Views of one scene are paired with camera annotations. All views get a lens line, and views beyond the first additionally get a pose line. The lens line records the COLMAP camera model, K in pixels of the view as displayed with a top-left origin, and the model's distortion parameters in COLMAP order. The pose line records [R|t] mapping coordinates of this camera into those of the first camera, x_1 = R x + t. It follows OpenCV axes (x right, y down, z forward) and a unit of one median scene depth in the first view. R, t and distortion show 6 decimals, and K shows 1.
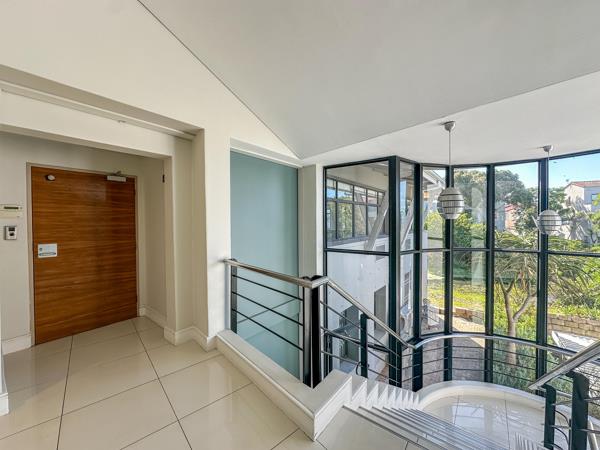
lens RADIAL K [[240.4, 0, 301.0], [0, 240.4, 225.9], [0, 0, 1]] dist [-0.002117, -0.000252]
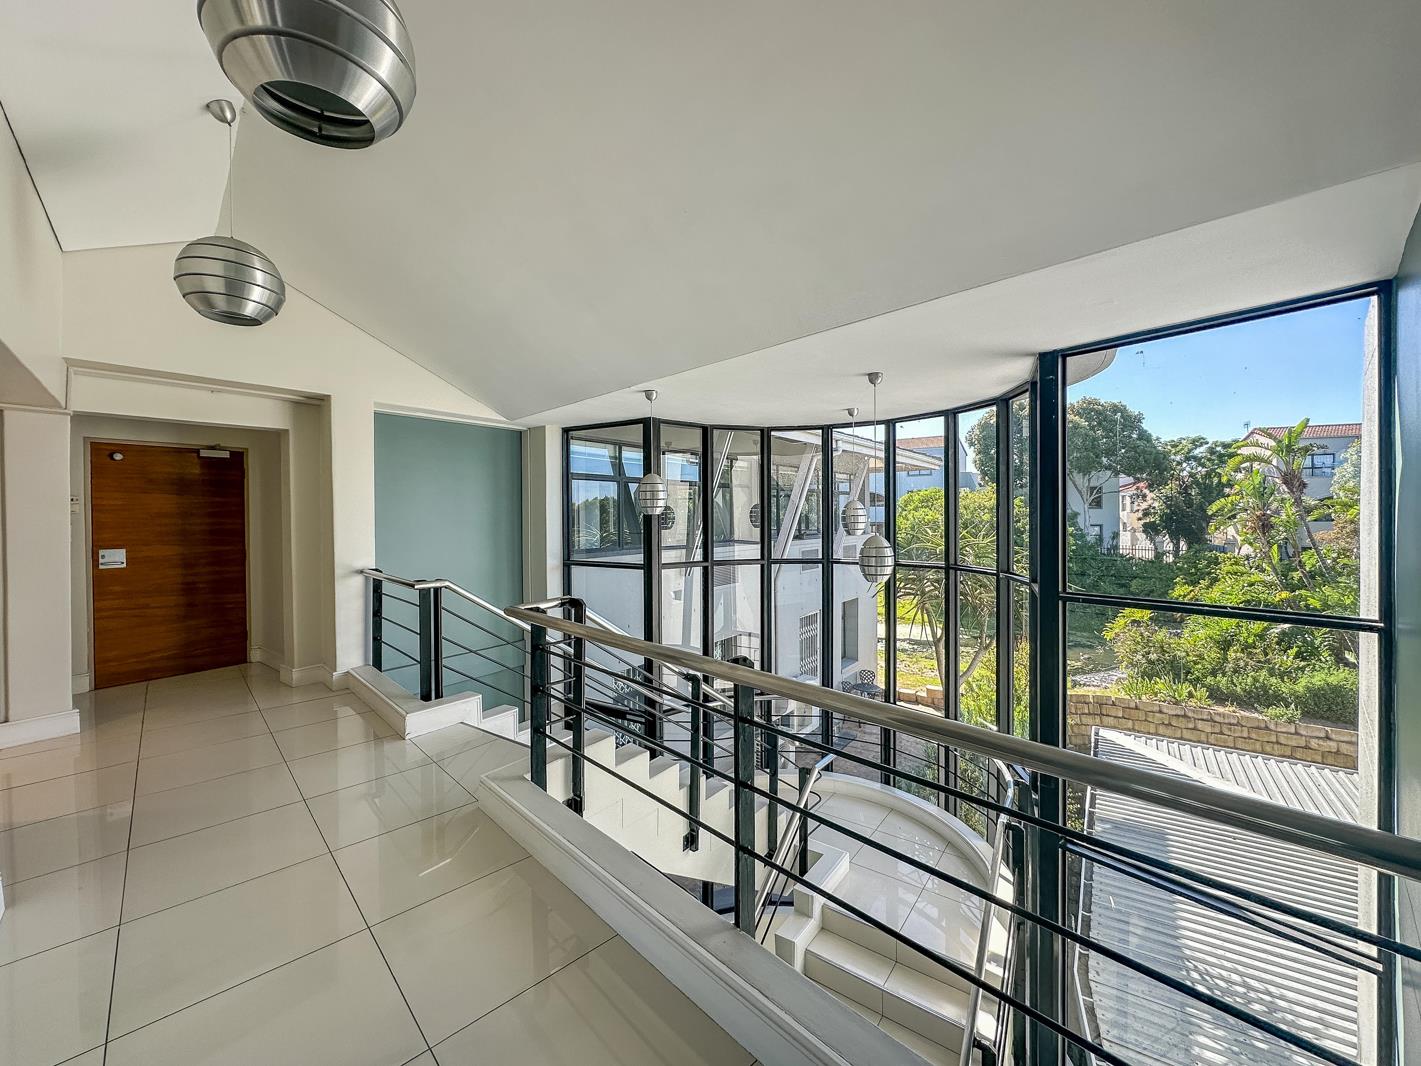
lens RADIAL K [[579.3, 0, 714.4], [0, 579.3, 521.6], [0, 0, 1]] dist [-0.001112, -0.000069]
pose [[0.999445, -0.001958, 0.033243, 0.640176], [0.002135, 0.999984, -0.005298, 0.004572], [-0.033232, 0.005367, 0.999433, -0.738782]]
